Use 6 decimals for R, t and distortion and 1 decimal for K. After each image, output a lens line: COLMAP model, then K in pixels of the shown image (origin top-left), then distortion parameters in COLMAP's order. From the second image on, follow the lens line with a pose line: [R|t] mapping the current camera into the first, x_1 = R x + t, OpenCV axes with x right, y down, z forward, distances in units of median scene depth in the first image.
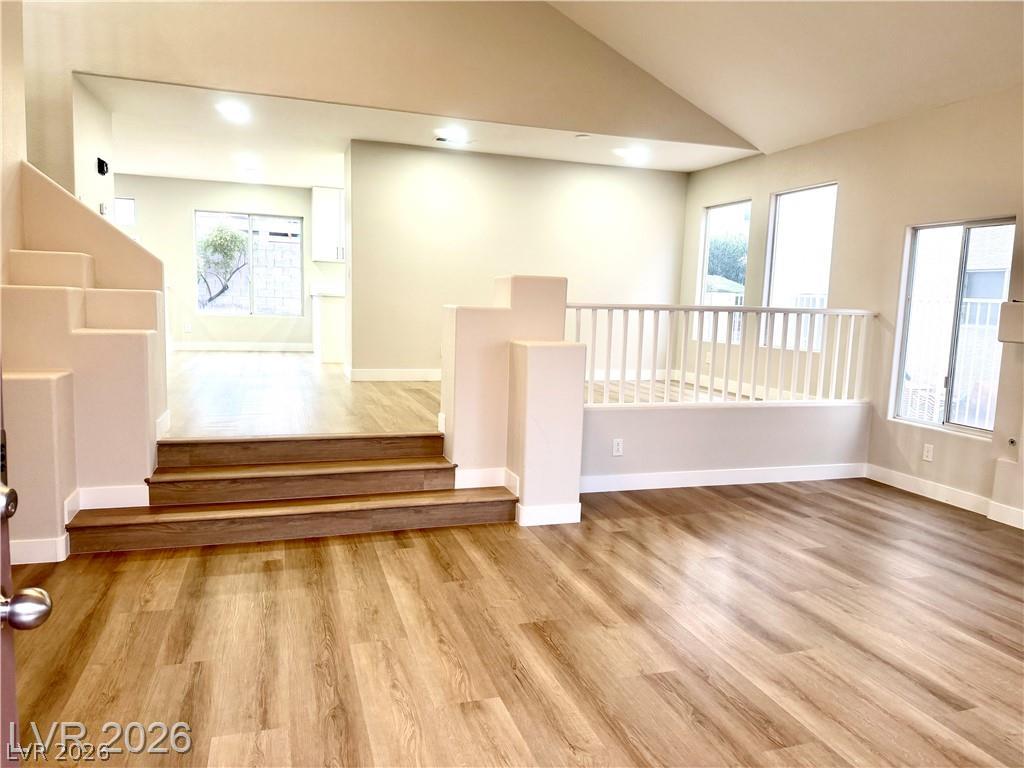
lens RADIAL K [[711.1, 0, 517.5], [0, 711.1, 387.6], [0, 0, 1]] dist [0.026129, -0.034102]
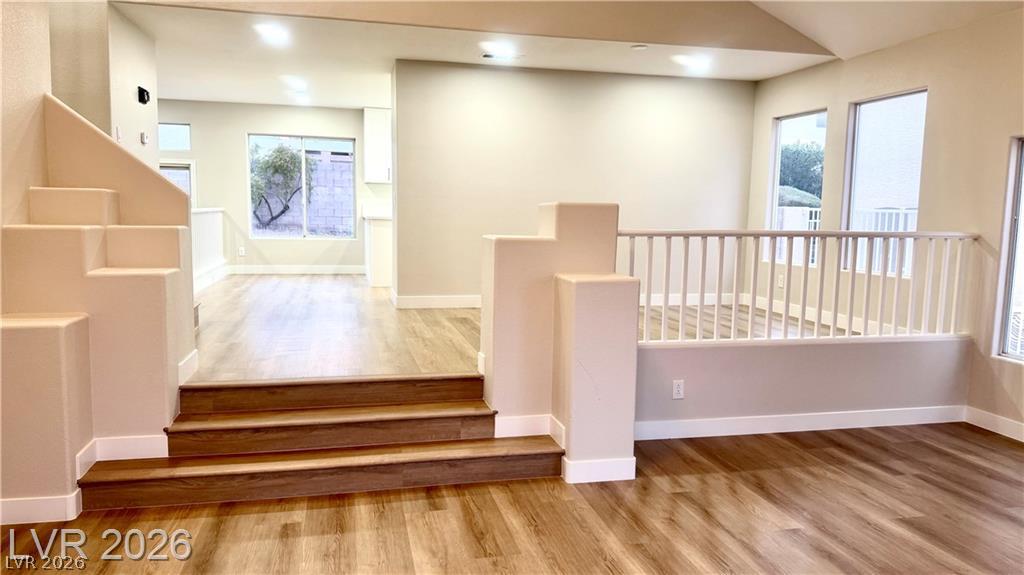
lens RADIAL K [[713.9, 0, 513.0], [0, 713.9, 289.6], [0, 0, 1]] dist [0.014291, -0.026460]
pose [[0.995679, -0.004491, -0.092754, 0.019293], [0.003150, 0.999888, -0.014601, -0.032750], [0.092809, 0.014246, 0.995582, 0.088682]]
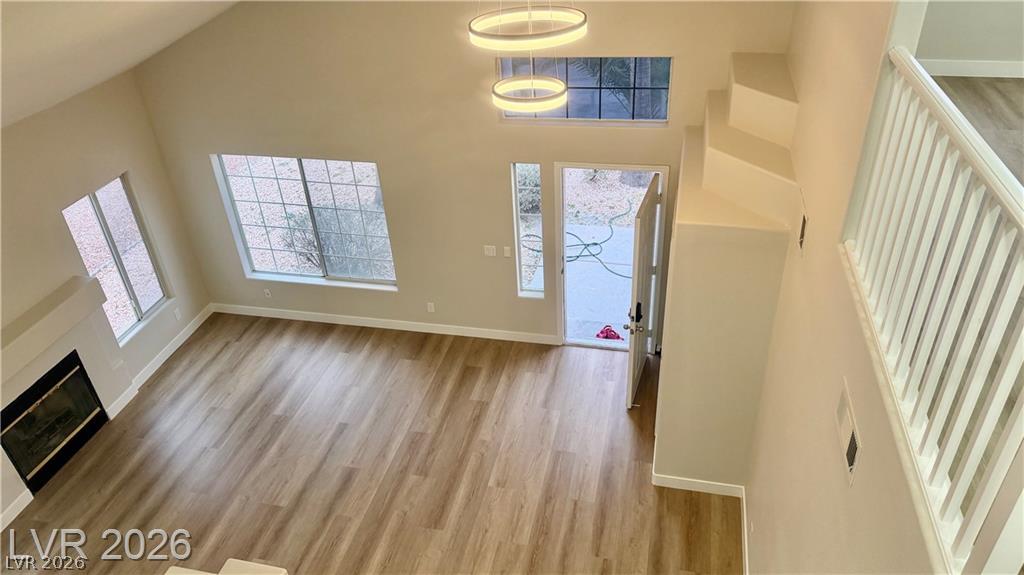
lens RADIAL K [[713.9, 0, 513.3], [0, 713.9, 285.0], [0, 0, 1]] dist [0.014291, -0.026460]
pose [[-0.852347, -0.275043, 0.444810, -0.529320], [0.085558, 0.765741, 0.637433, -0.874714], [-0.515931, 0.581371, -0.629145, 1.104190]]
